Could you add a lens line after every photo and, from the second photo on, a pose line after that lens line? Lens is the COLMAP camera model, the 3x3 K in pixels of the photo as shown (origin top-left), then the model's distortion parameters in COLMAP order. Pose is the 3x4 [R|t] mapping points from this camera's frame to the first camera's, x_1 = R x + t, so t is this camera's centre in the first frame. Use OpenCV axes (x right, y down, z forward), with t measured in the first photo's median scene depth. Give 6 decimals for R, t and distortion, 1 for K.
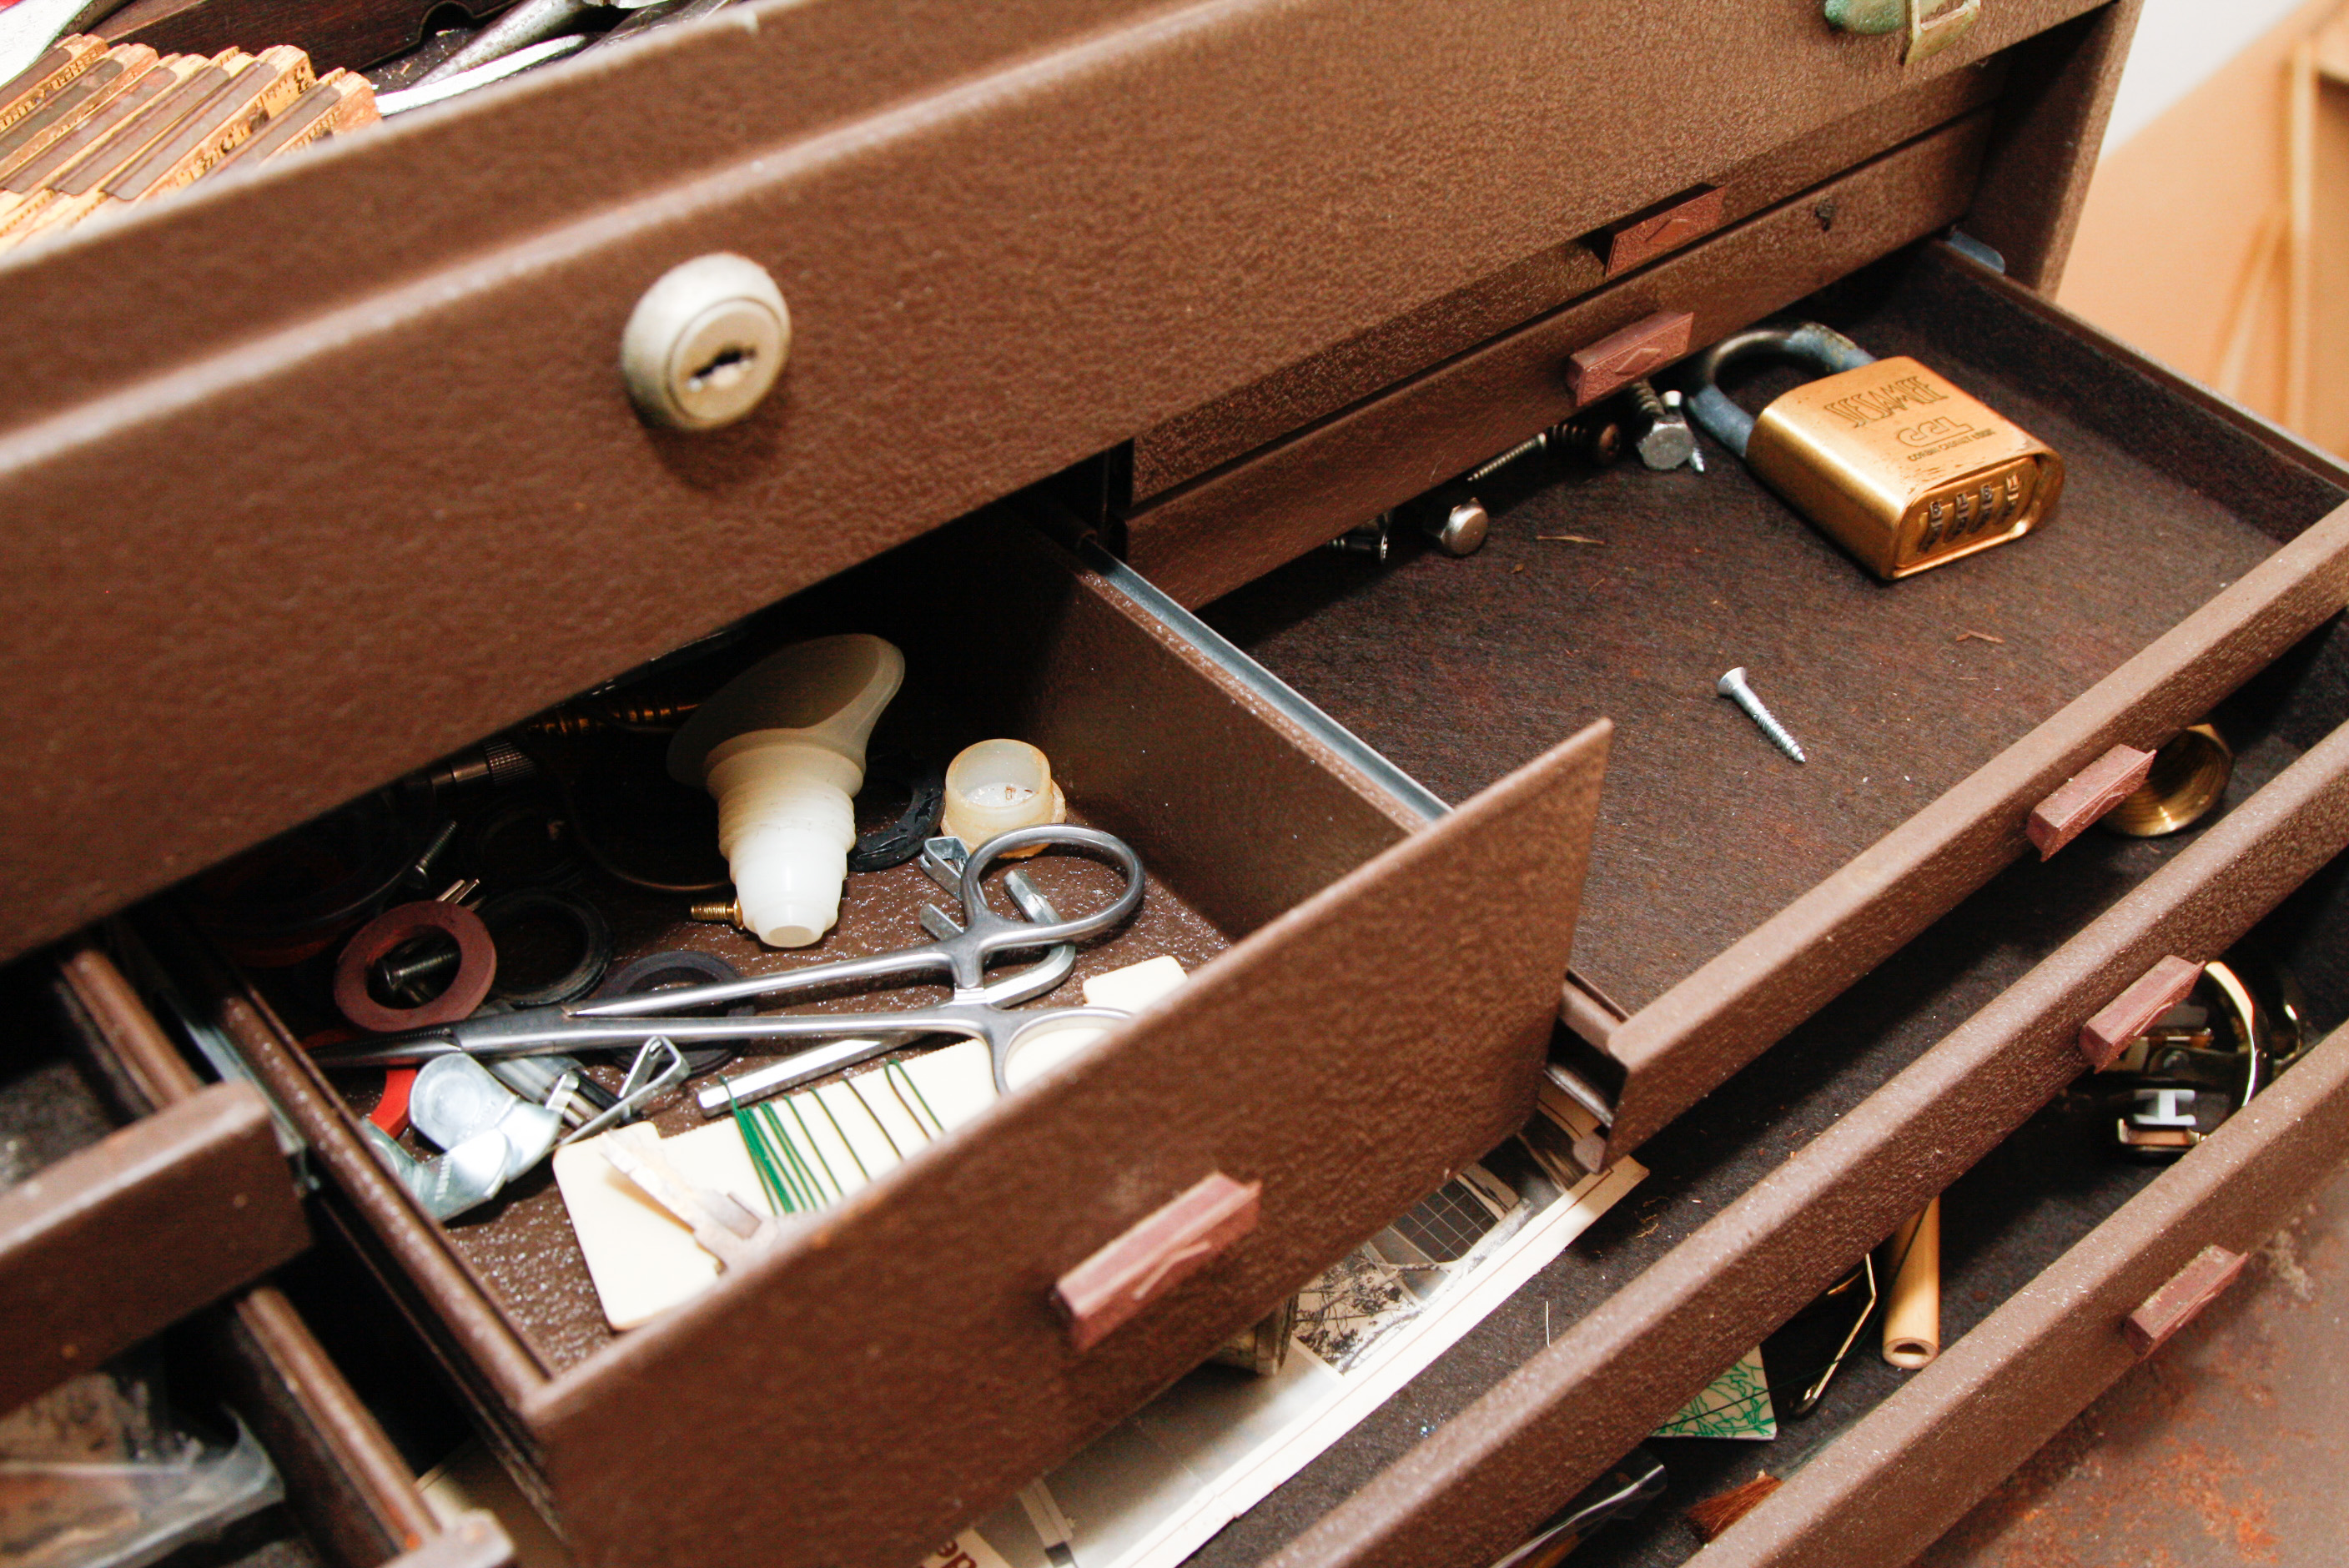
lens RADIAL K [[2583.9, 0, 1174.5], [0, 2583.9, 784.0], [0, 0, 1]] dist [-0.134533, 0.070916]
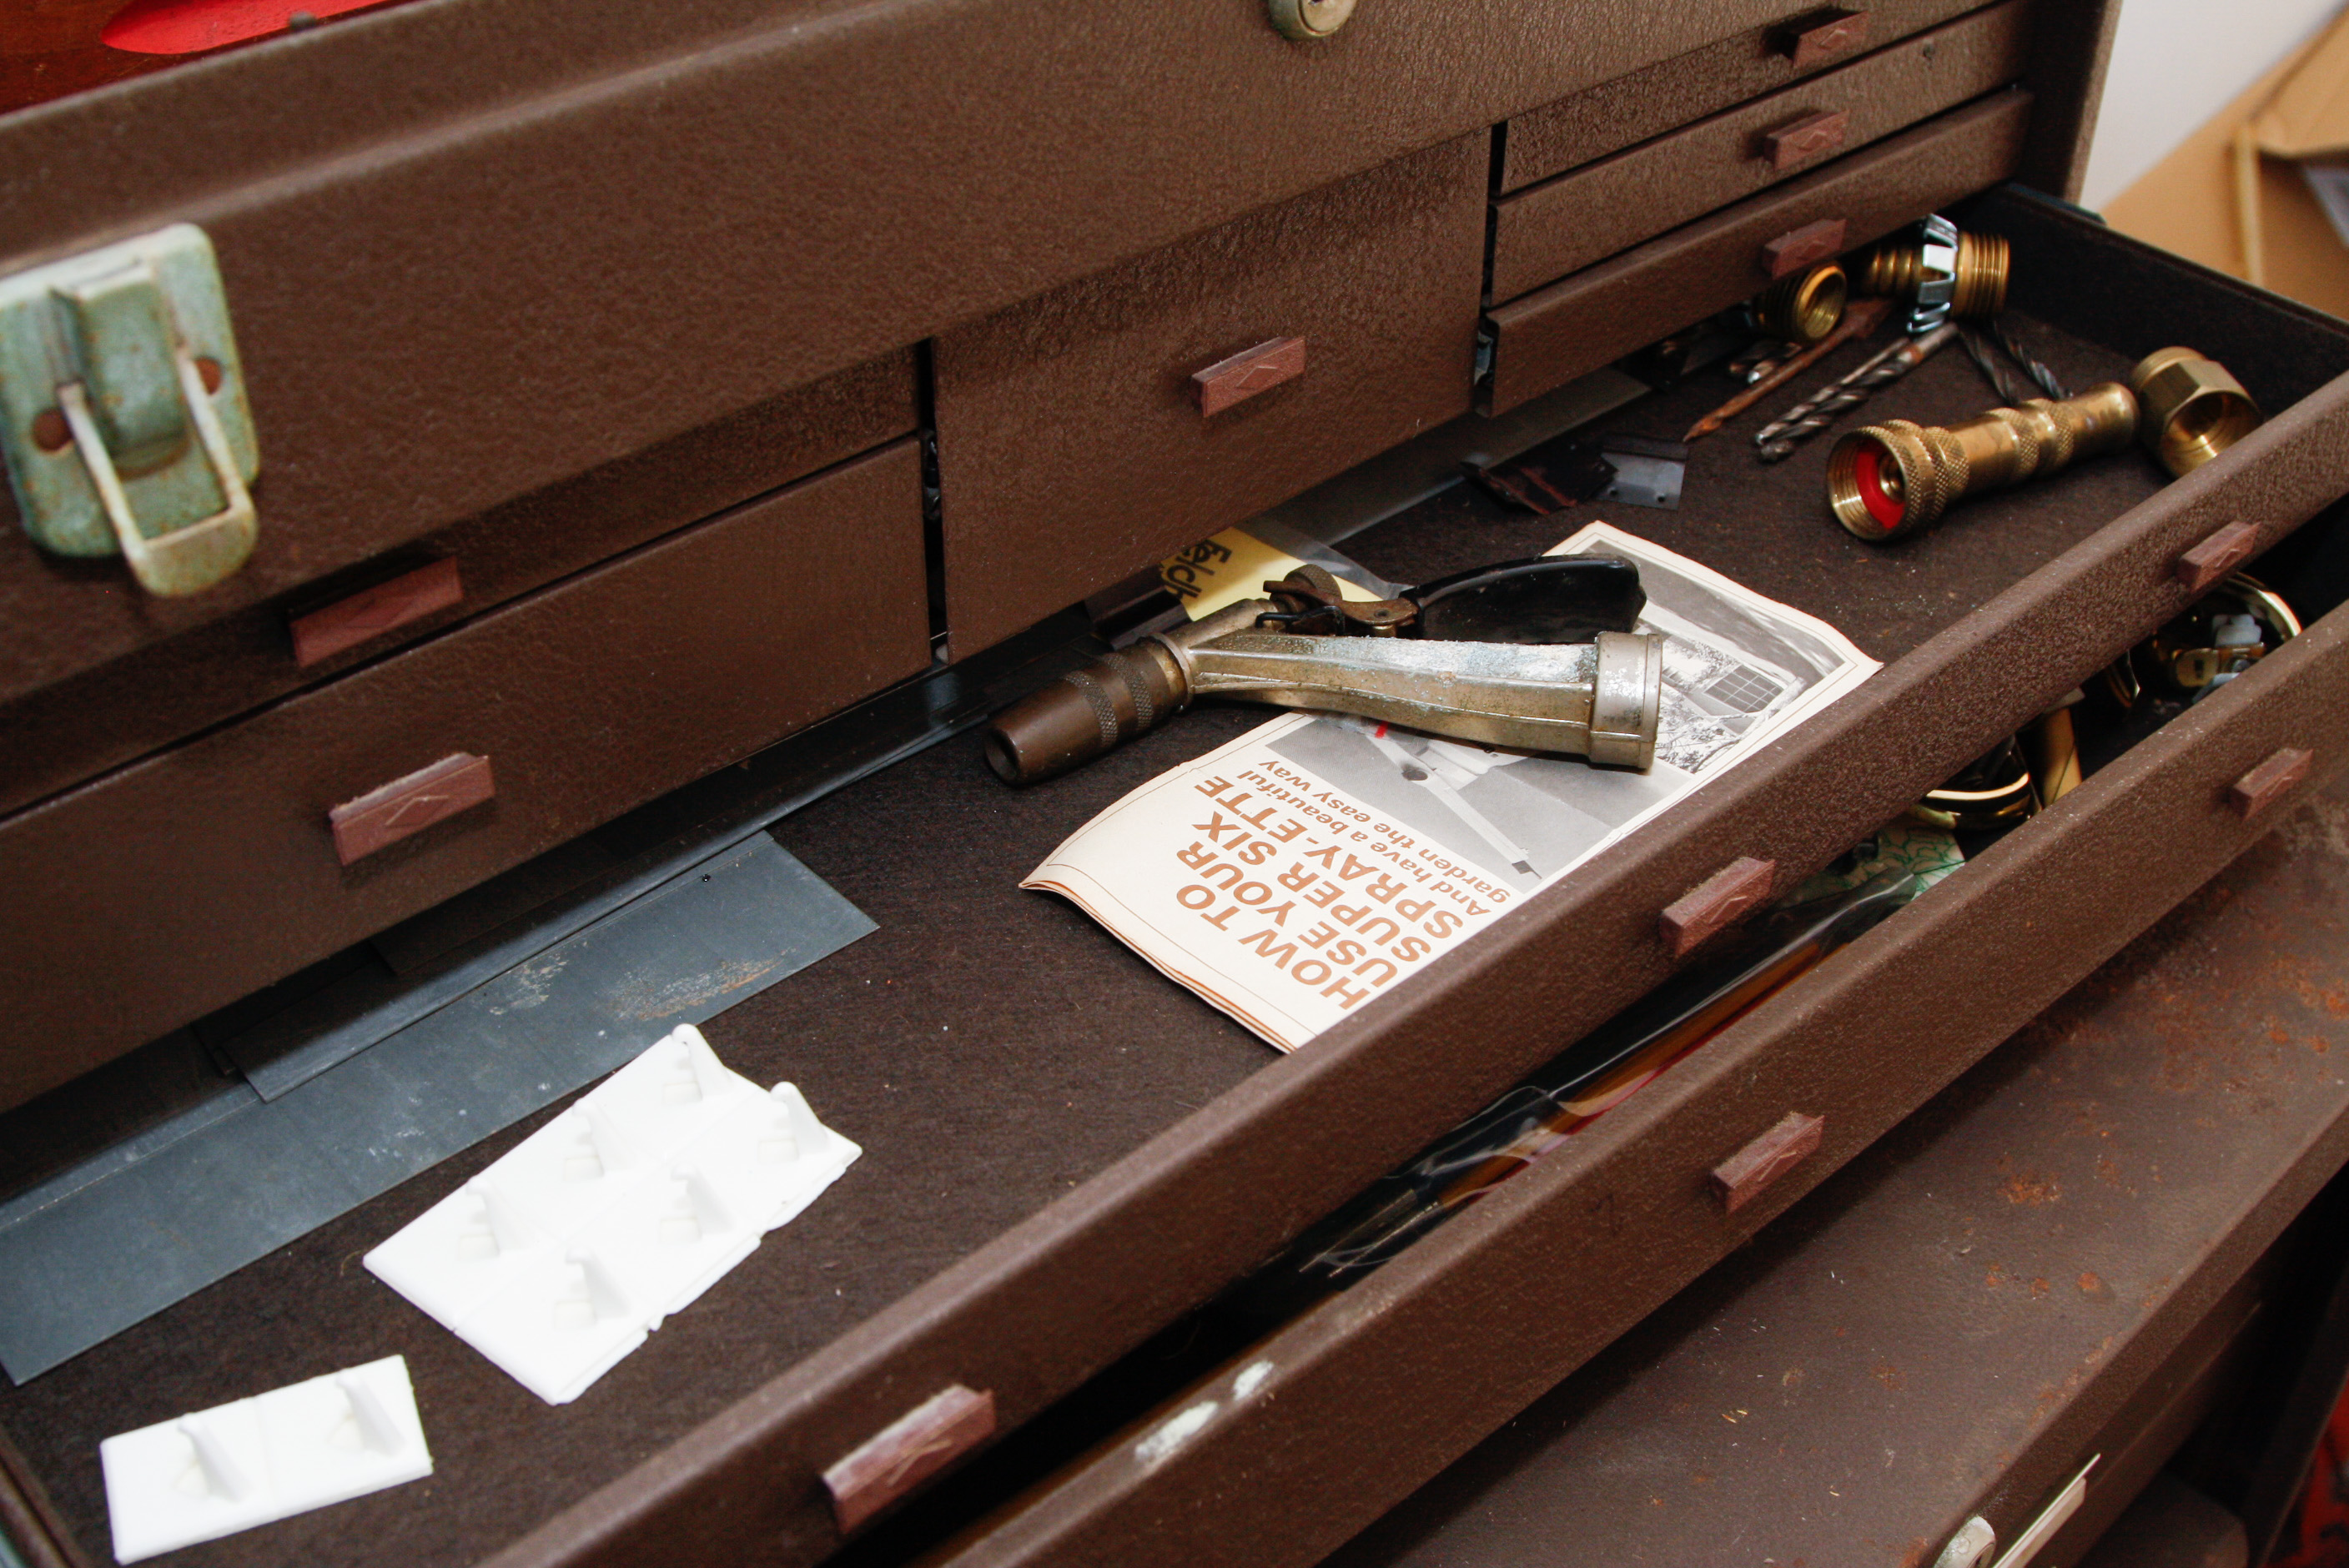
lens RADIAL K [[2591.5, 0, 1174.5], [0, 2591.5, 784.0], [0, 0, 1]] dist [-0.131684, 0.070144]
pose [[0.998817, -0.047371, 0.011009, -0.227051], [0.048280, 0.993073, -0.107120, 0.359724], [-0.005859, 0.107524, 0.994185, -0.392965]]
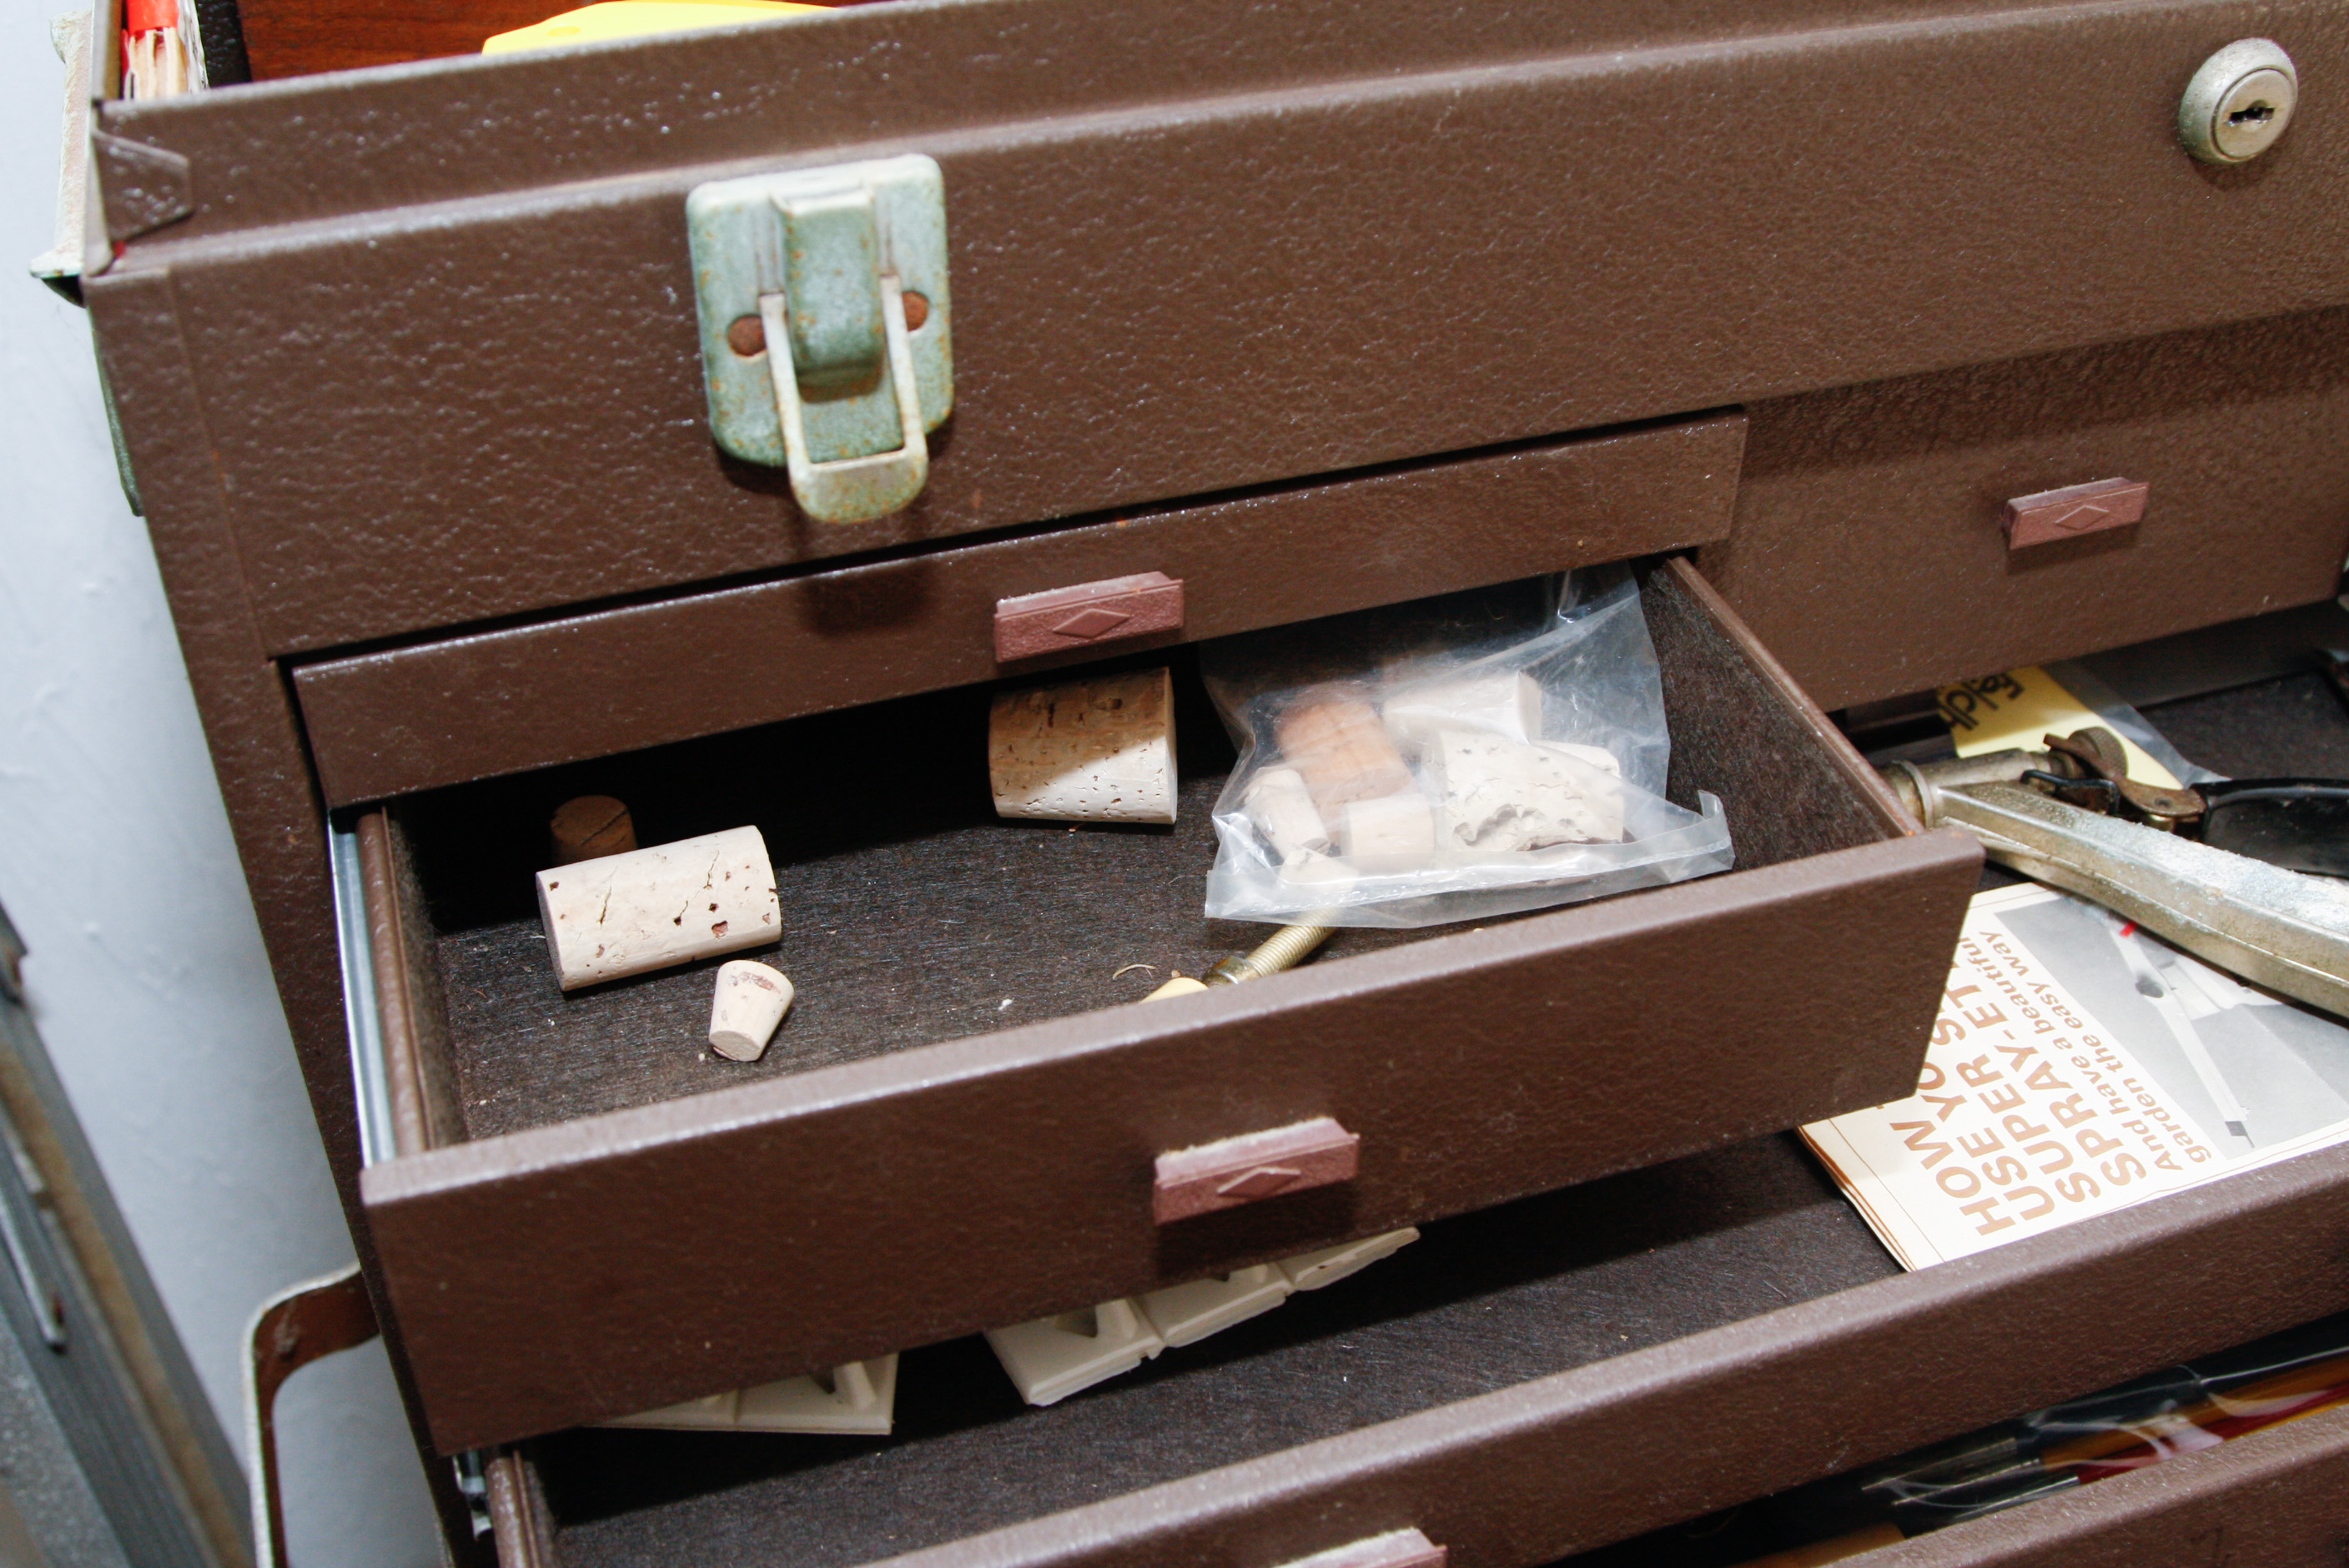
lens RADIAL K [[2591.5, 0, 1174.5], [0, 2591.5, 784.0], [0, 0, 1]] dist [-0.131684, 0.070144]
pose [[0.930424, 0.201429, -0.306165, -0.165421], [-0.229249, 0.971673, -0.057406, 0.294943], [0.285929, 0.123600, 0.950246, -0.314939]]
